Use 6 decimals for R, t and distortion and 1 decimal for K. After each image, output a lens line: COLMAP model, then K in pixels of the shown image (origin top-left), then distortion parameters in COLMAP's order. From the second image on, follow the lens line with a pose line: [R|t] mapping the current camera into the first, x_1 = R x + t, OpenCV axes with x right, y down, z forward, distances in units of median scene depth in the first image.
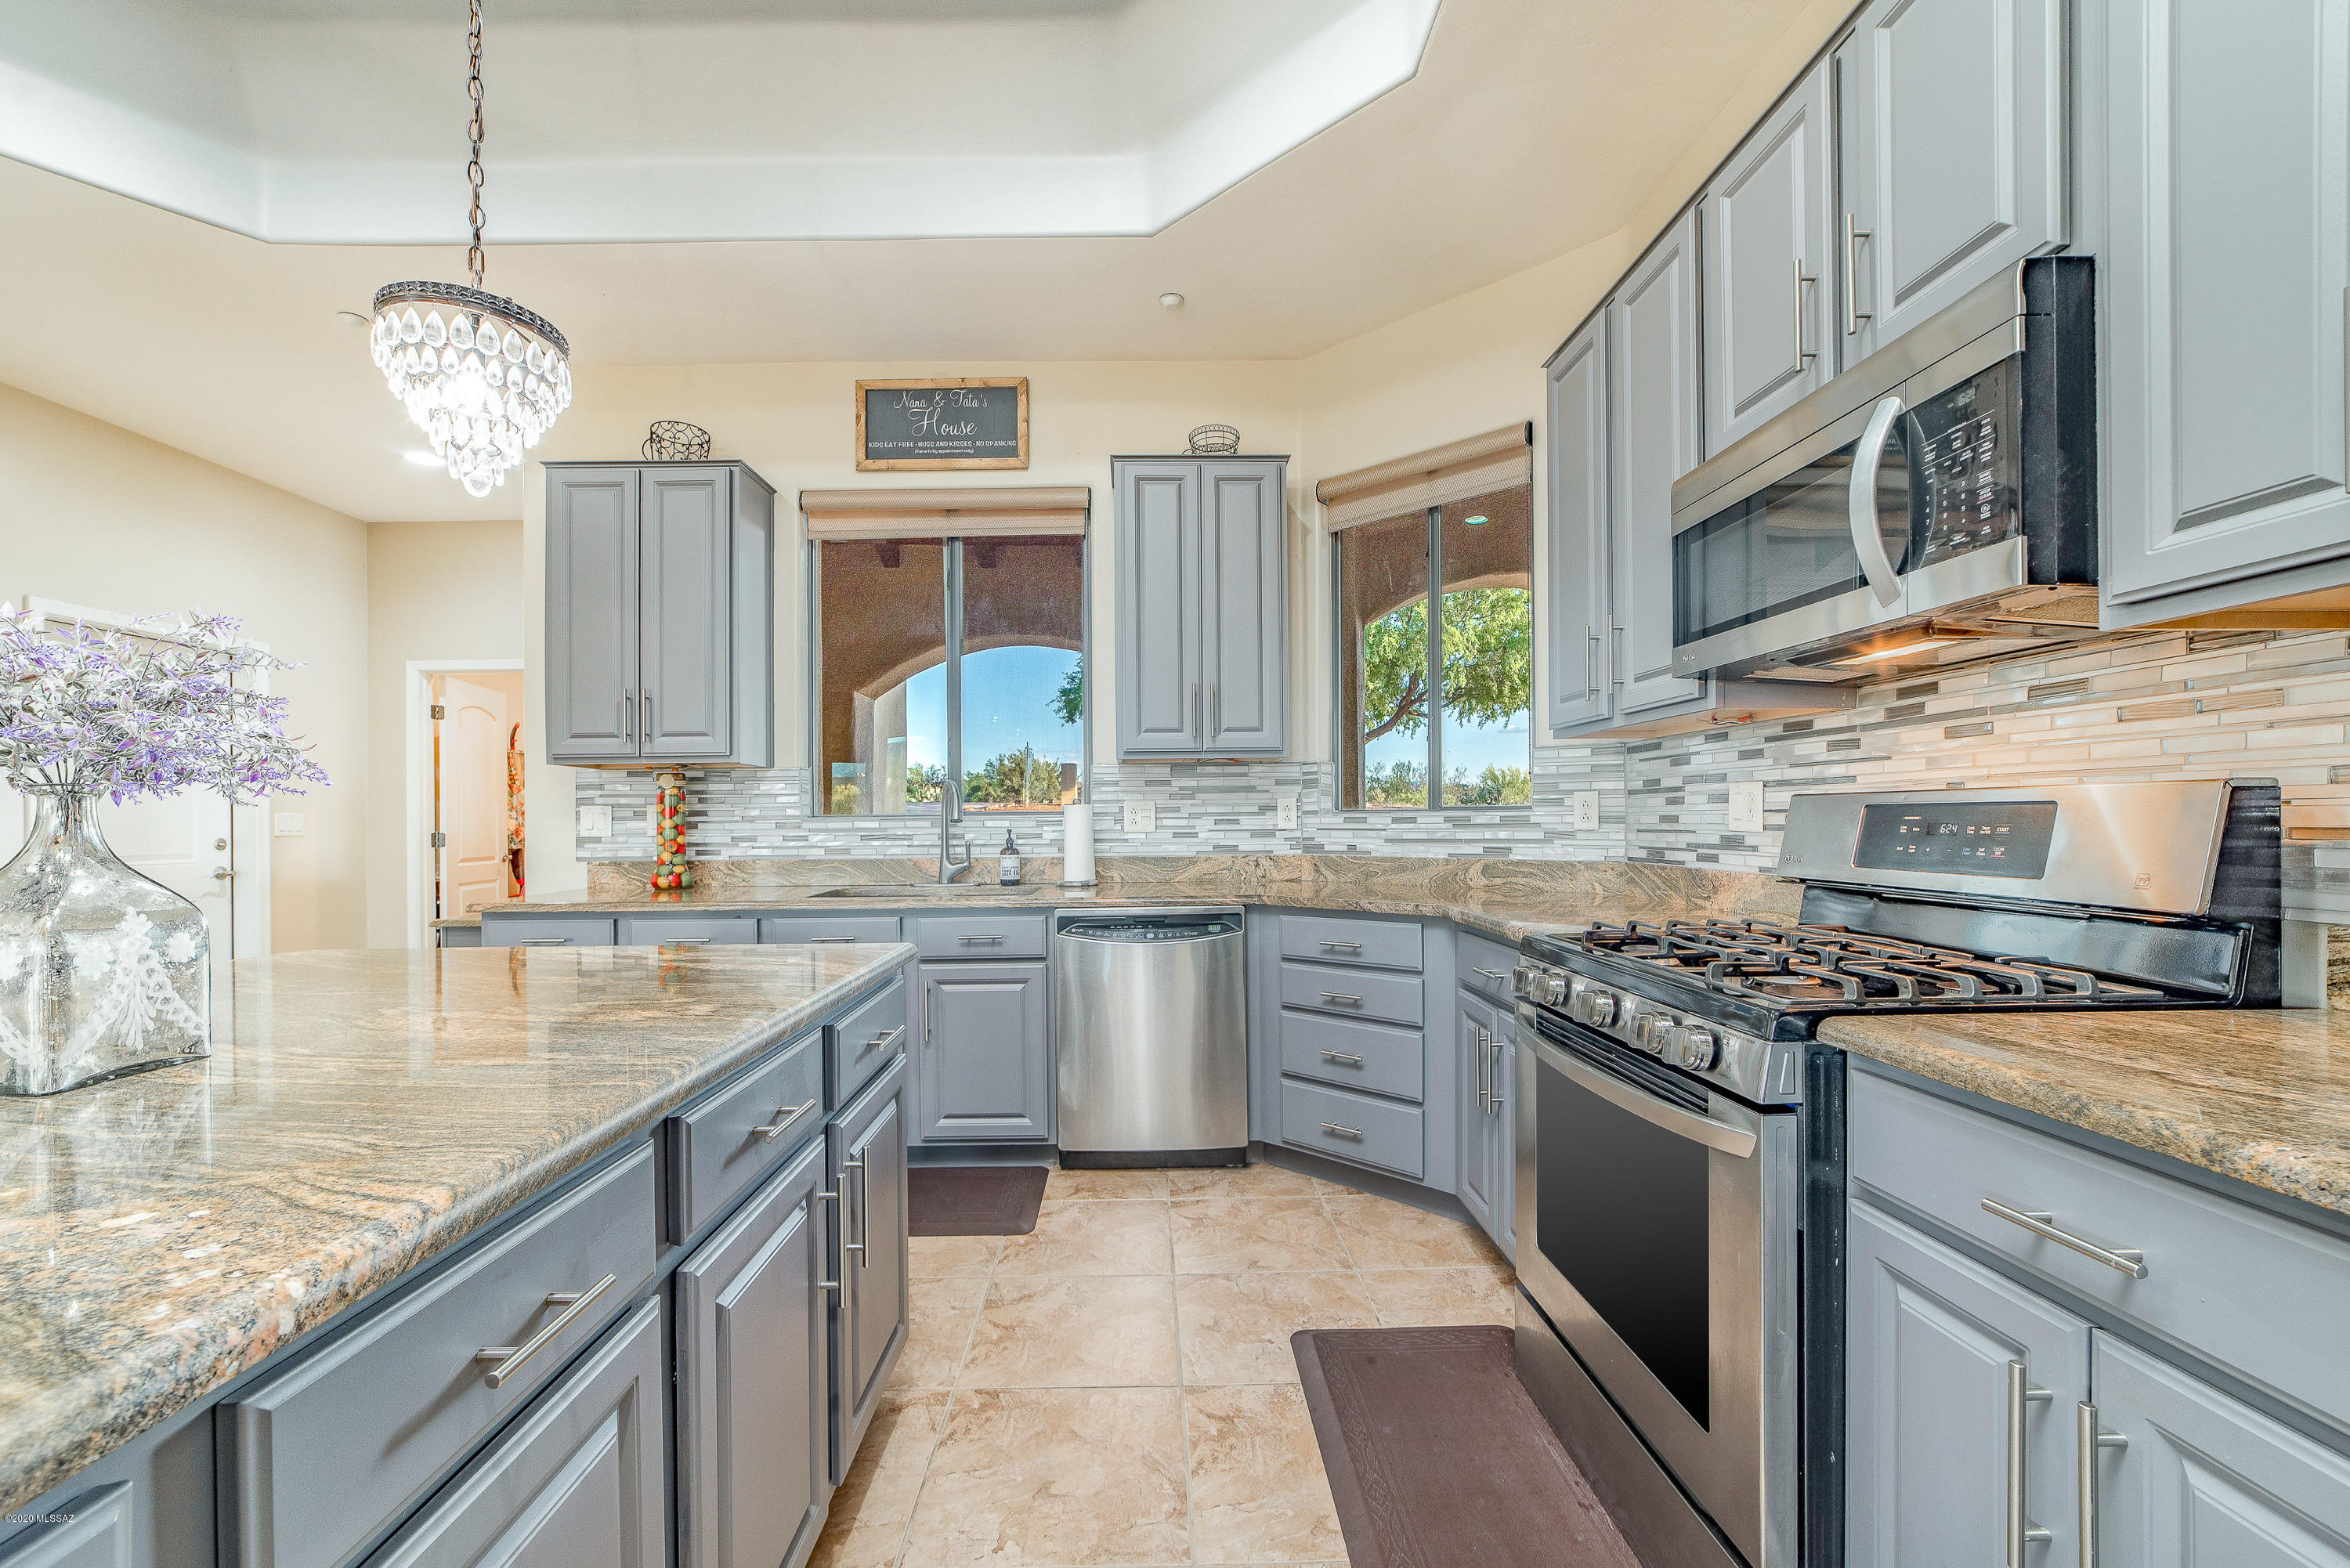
lens RADIAL K [[927.9, 0, 1184.0], [0, 927.9, 809.1], [0, 0, 1]] dist [-0.017042, 0.008180]
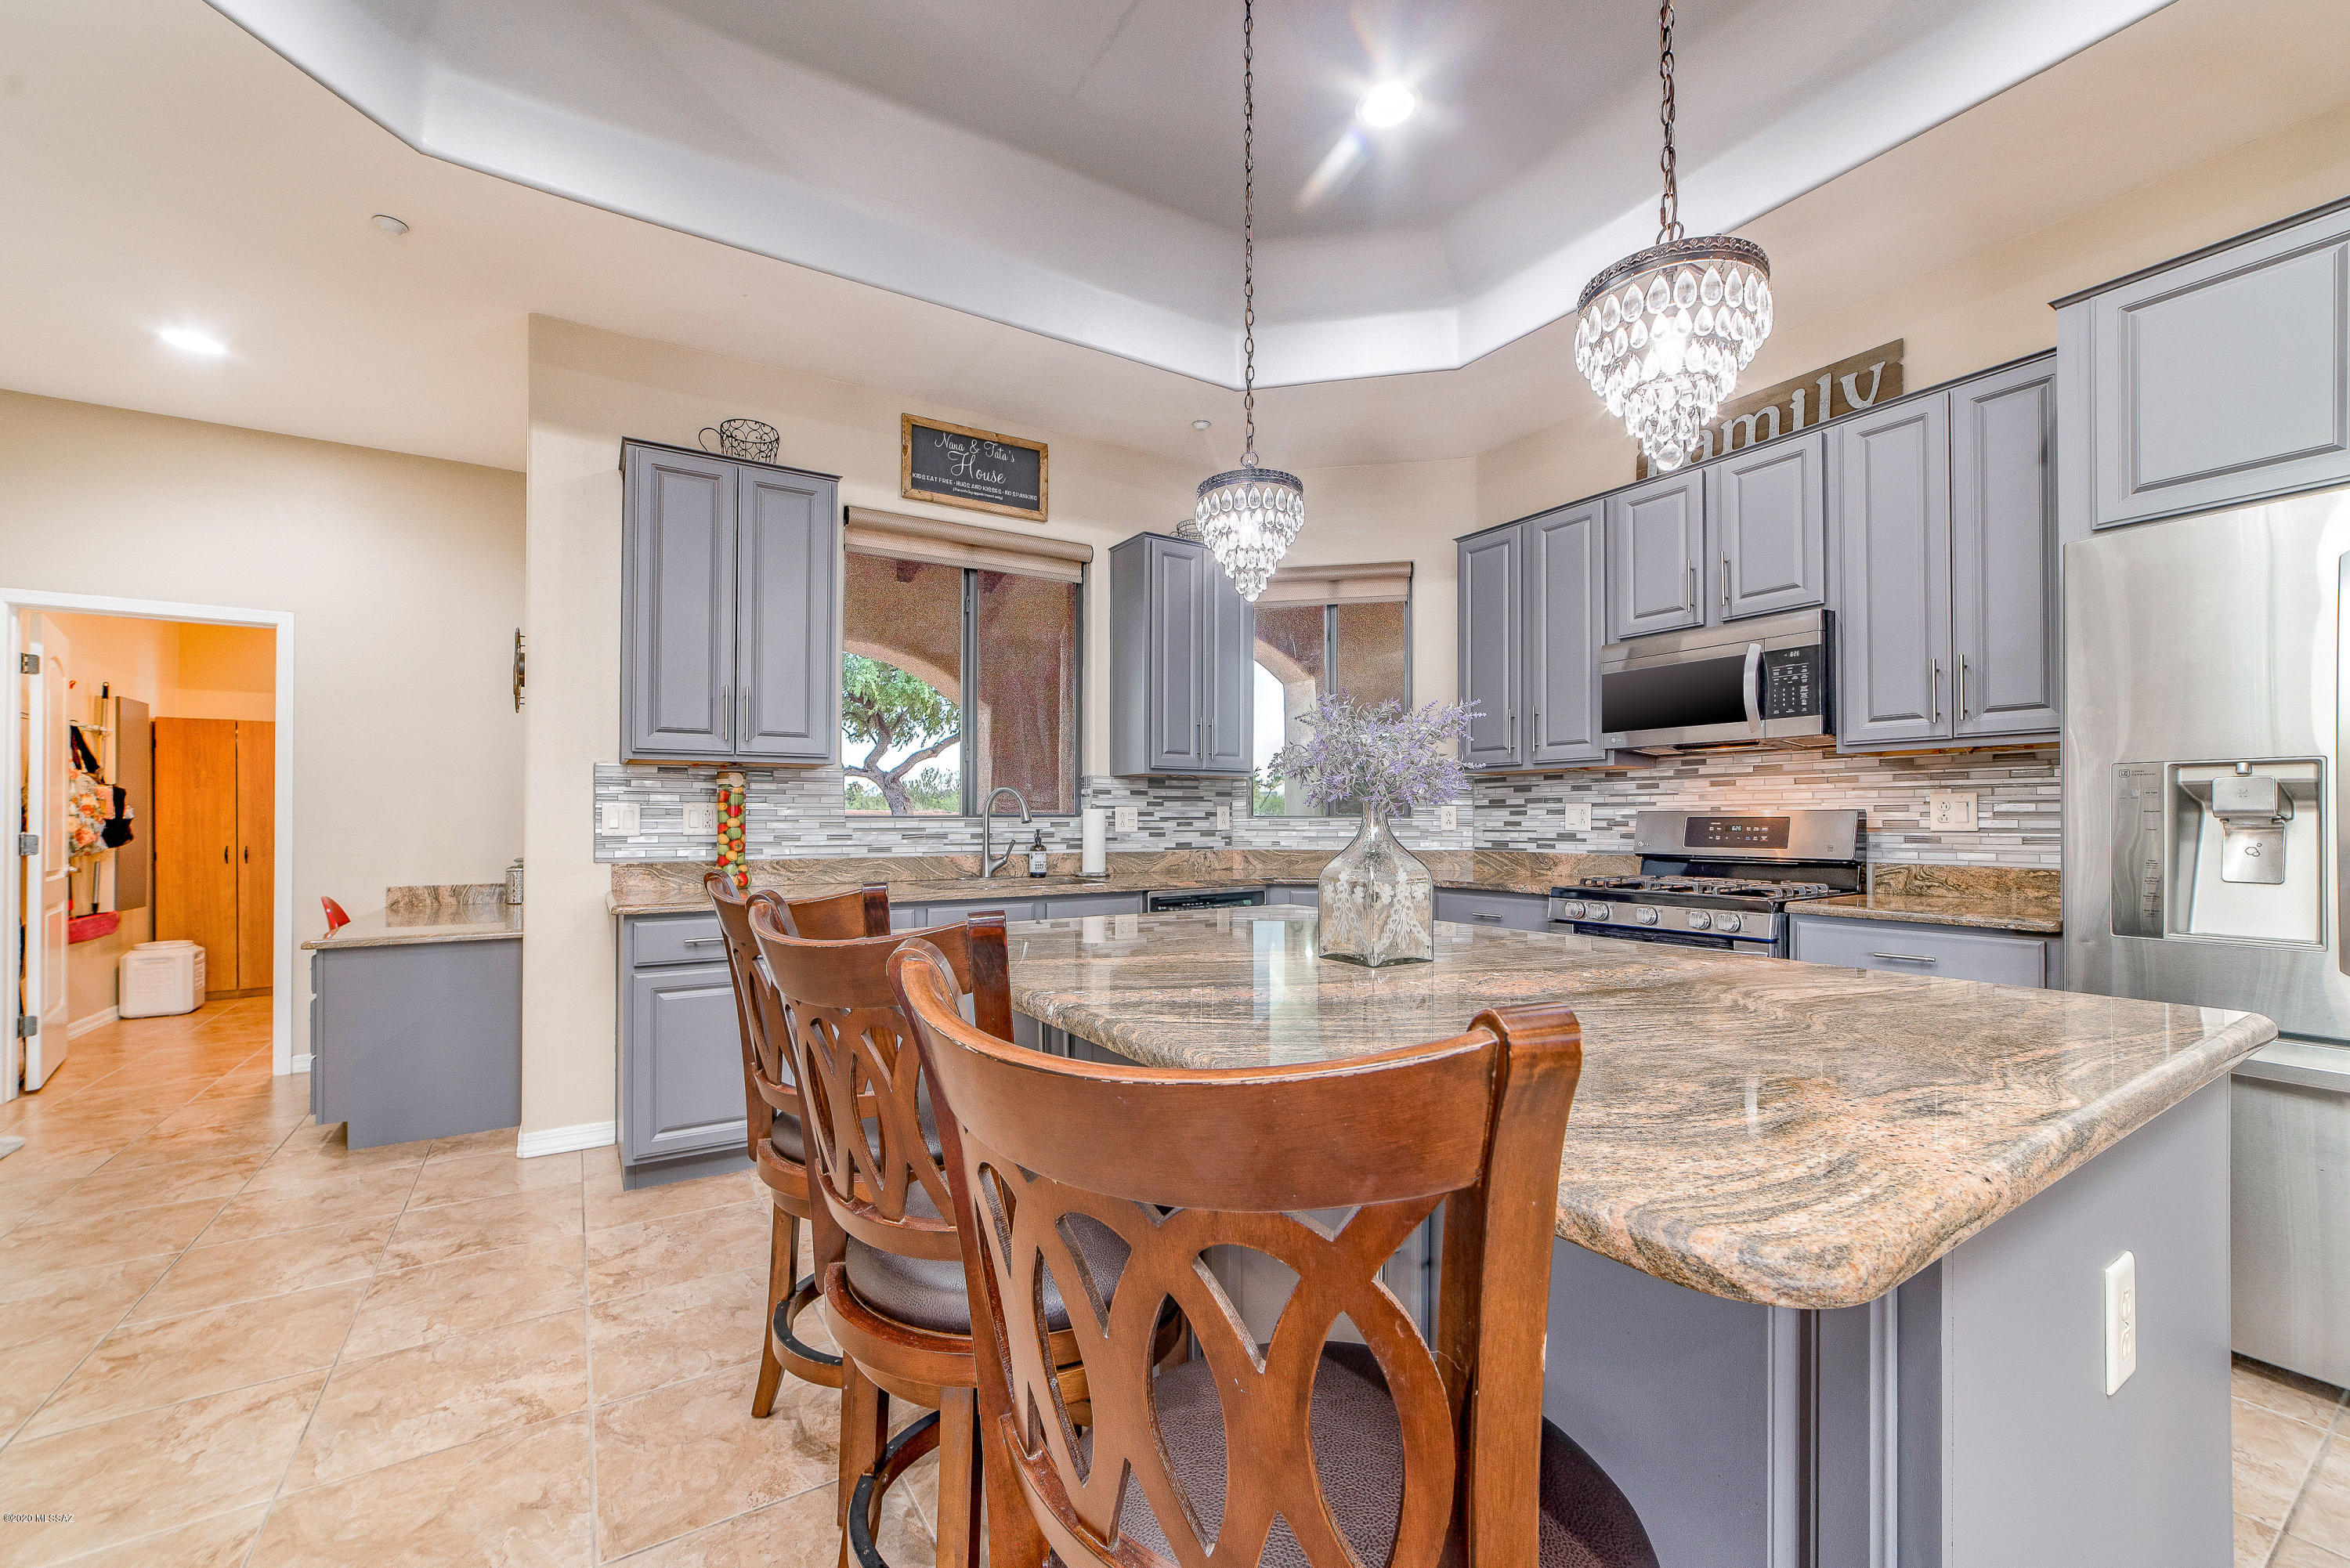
lens RADIAL K [[927.9, 0, 1184.0], [0, 927.9, 809.1], [0, 0, 1]] dist [-0.017042, 0.008180]
pose [[0.854230, 0.013762, 0.519714, -0.726897], [-0.011165, 0.999905, -0.008127, 0.003954], [-0.519776, 0.001140, 0.854302, -0.107523]]
